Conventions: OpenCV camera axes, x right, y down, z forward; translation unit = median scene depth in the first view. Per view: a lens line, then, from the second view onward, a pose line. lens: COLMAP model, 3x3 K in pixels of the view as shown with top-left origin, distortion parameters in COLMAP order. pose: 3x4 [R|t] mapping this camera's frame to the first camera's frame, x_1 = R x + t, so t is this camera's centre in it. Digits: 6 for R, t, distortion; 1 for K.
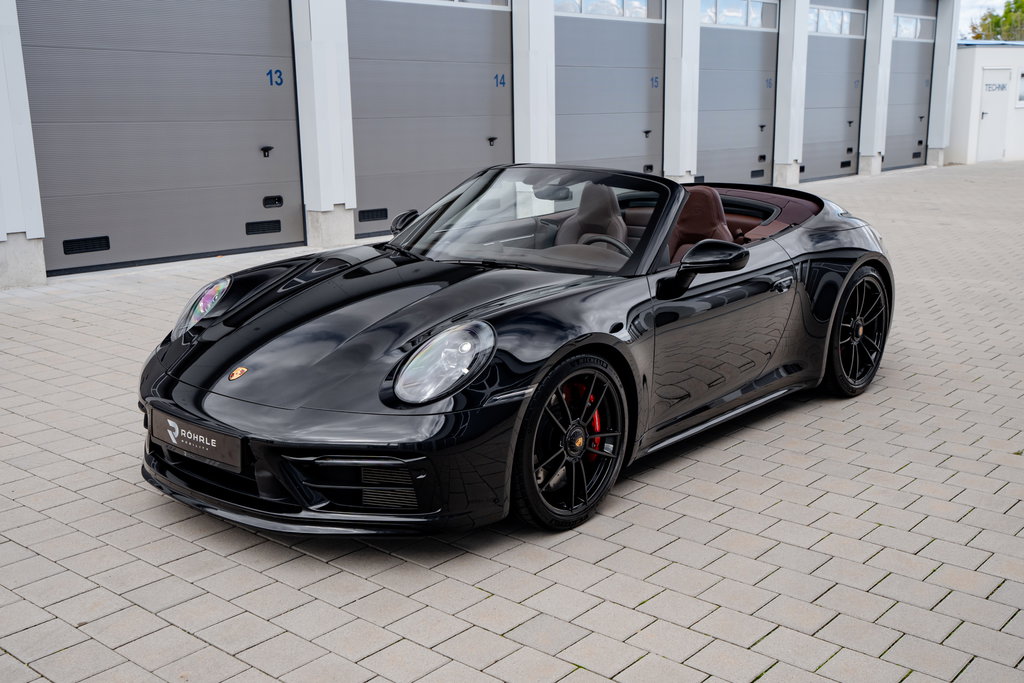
lens RADIAL K [[1106.6, 0, 506.3], [0, 1106.6, 345.3], [0, 0, 1]] dist [0.072276, -0.009377]
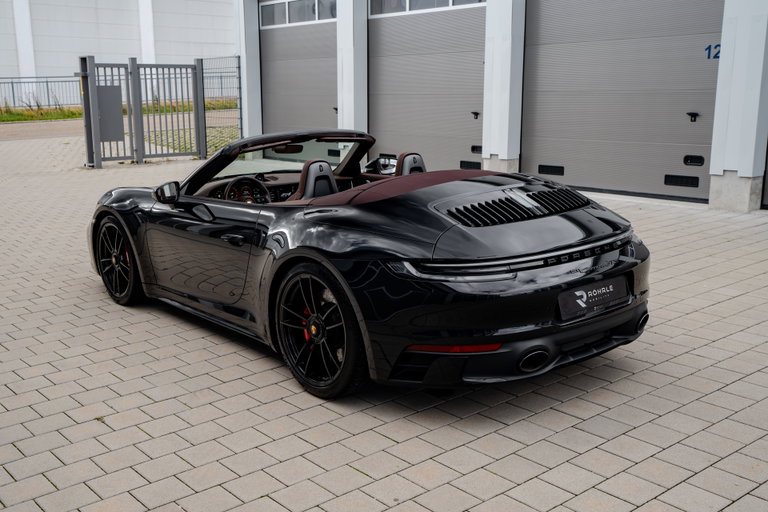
lens RADIAL K [[830.0, 0, 379.8], [0, 830.0, 258.9], [0, 0, 1]] dist [0.072276, -0.009377]
pose [[-0.165438, 0.212332, -0.963092, 0.712040], [-0.195336, 0.950147, 0.243032, -0.183085], [0.966682, 0.228333, -0.115714, 0.822595]]
